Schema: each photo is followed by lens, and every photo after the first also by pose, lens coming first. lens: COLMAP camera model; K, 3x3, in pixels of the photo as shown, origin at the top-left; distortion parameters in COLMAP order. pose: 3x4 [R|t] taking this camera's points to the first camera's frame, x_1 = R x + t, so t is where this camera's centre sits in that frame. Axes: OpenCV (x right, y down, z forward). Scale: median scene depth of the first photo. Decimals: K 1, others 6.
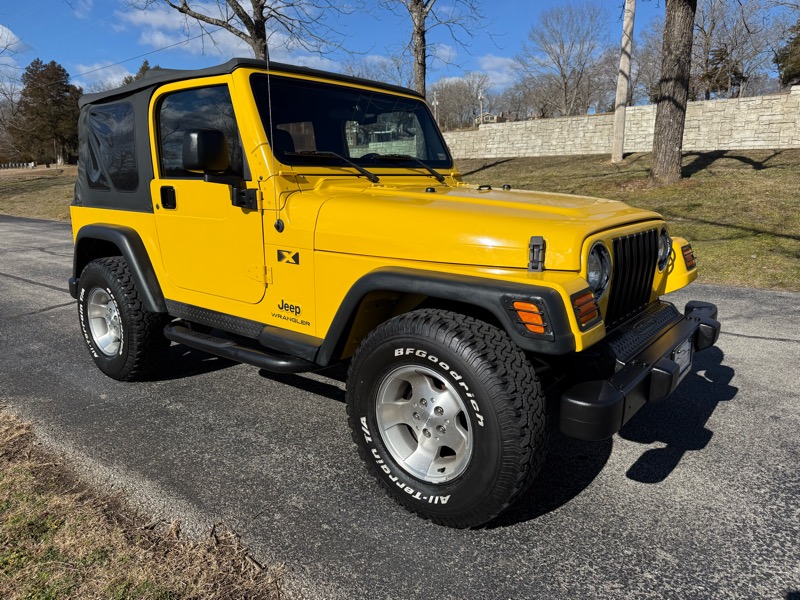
lens RADIAL K [[575.3, 0, 401.2], [0, 575.3, 299.5], [0, 0, 1]] dist [-0.000221, -0.000985]
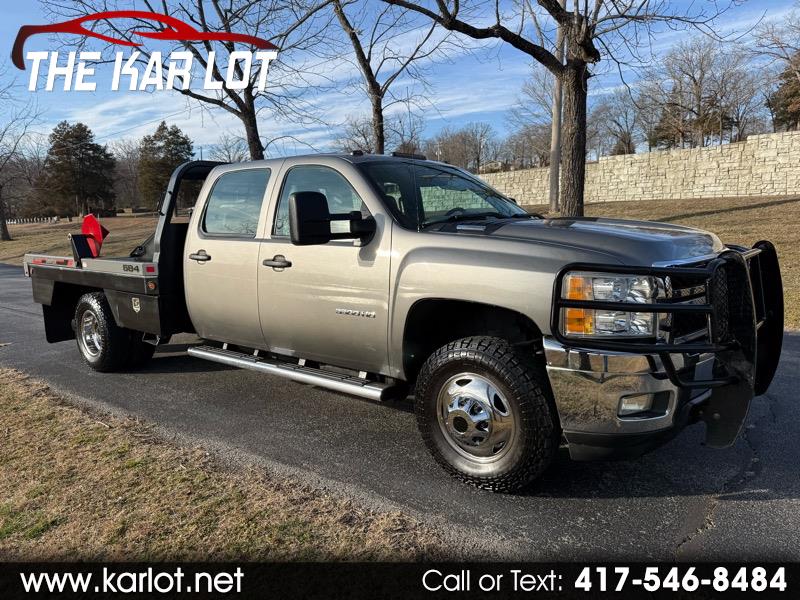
lens RADIAL K [[567.0, 0, 395.2], [0, 567.0, 301.9], [0, 0, 1]] dist [0.028104, -0.039666]
pose [[0.999481, -0.015299, -0.028352, 0.069019], [0.013224, 0.997318, -0.071987, 0.013372], [0.029377, 0.071575, 0.997002, -0.106563]]
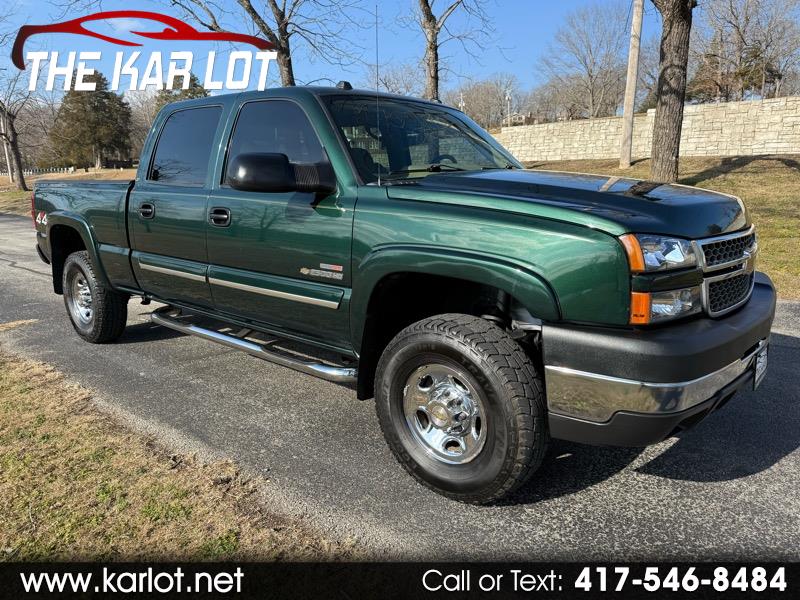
lens RADIAL K [[573.9, 0, 397.1], [0, 573.9, 299.6], [0, 0, 1]] dist [0.000484, -0.004872]
pose [[0.998568, 0.005190, -0.053250, 0.018542], [-0.005258, 0.999986, -0.001138, 0.000139], [0.053244, 0.001416, 0.998581, -0.039005]]
